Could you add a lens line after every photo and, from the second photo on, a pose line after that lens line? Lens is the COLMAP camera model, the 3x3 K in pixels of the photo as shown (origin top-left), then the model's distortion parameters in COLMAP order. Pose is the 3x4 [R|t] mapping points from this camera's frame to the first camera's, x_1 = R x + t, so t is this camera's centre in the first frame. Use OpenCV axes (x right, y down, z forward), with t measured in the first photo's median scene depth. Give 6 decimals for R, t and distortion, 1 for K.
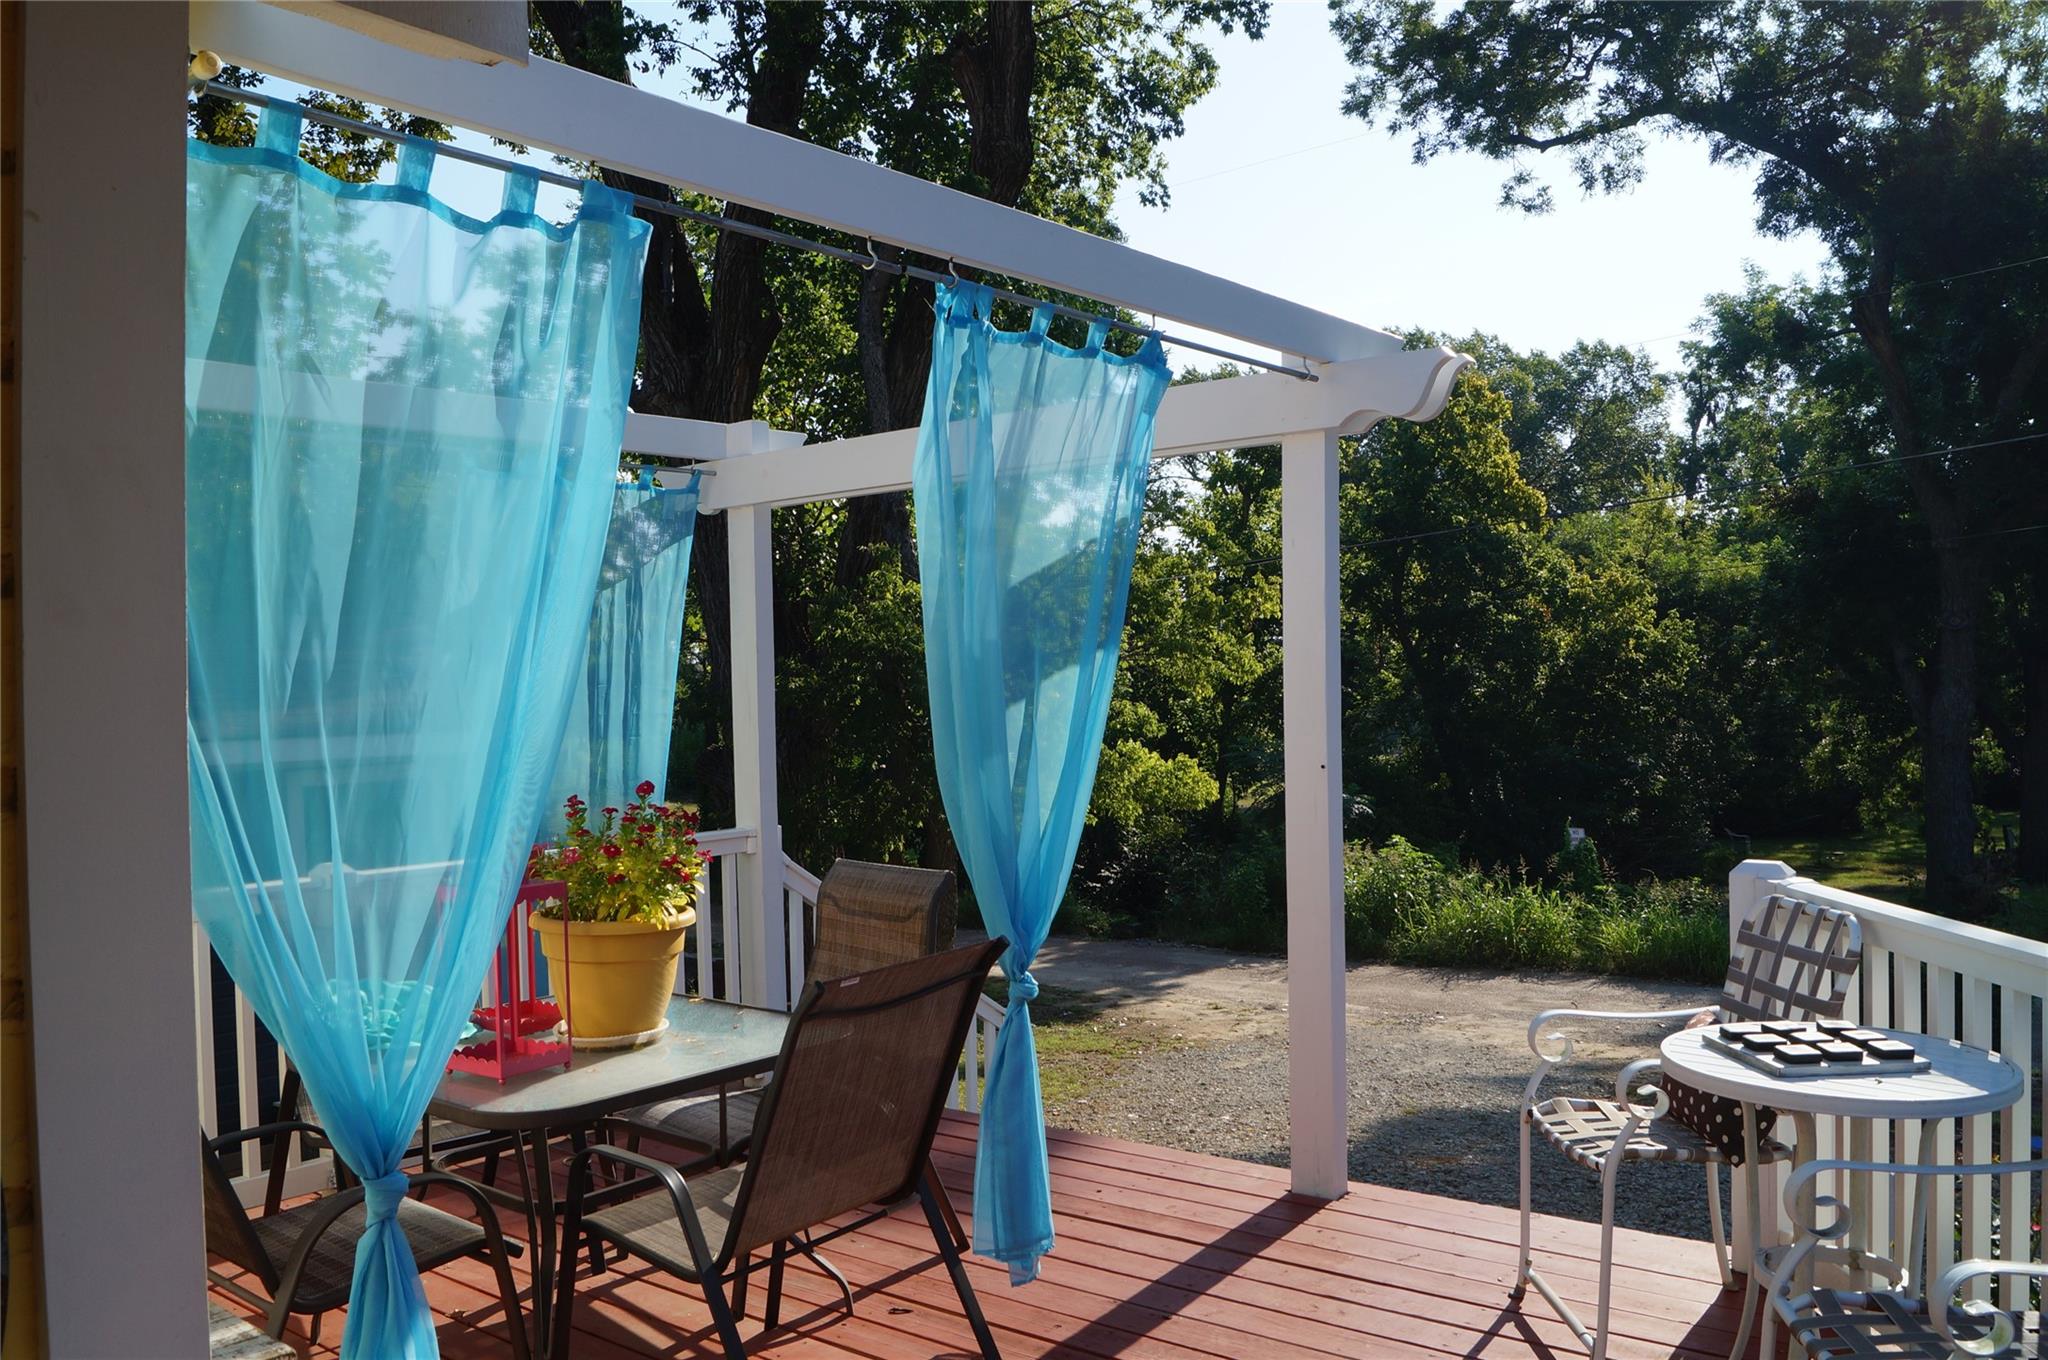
lens RADIAL K [[1624.2, 0, 1024.0], [0, 1624.2, 680.0], [0, 0, 1]] dist [-0.093834, 0.031112]
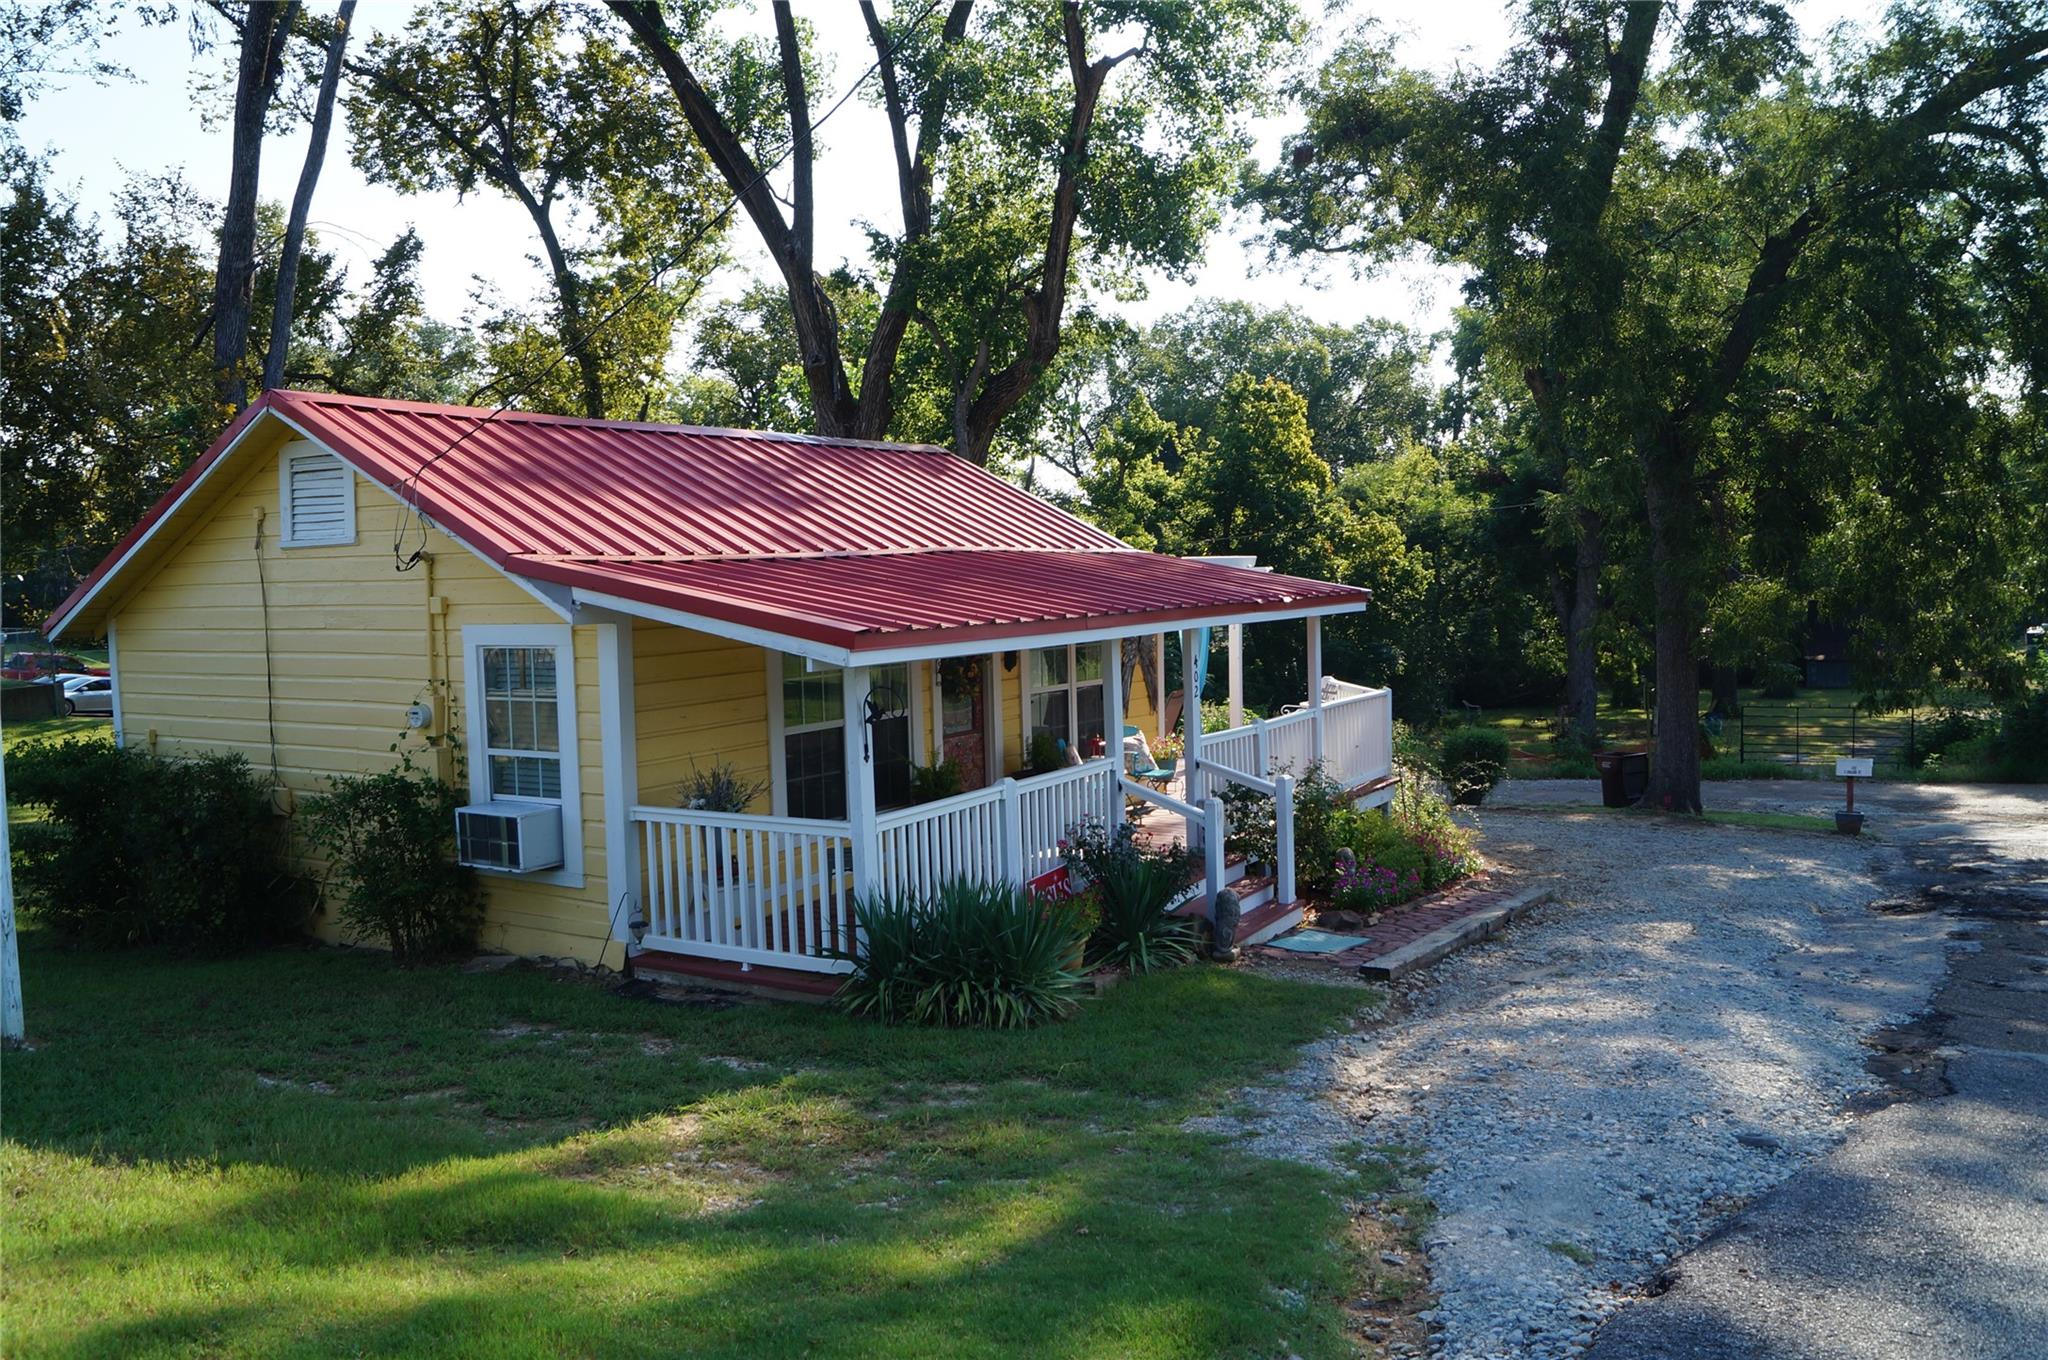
lens RADIAL K [[1624.2, 0, 1024.0], [0, 1624.2, 680.0], [0, 0, 1]] dist [-0.093834, 0.031112]
pose [[0.993553, -0.006001, 0.113212, -0.107667], [-0.001928, 0.997559, 0.069800, -0.023942], [-0.113355, -0.069569, 0.991116, -0.400781]]
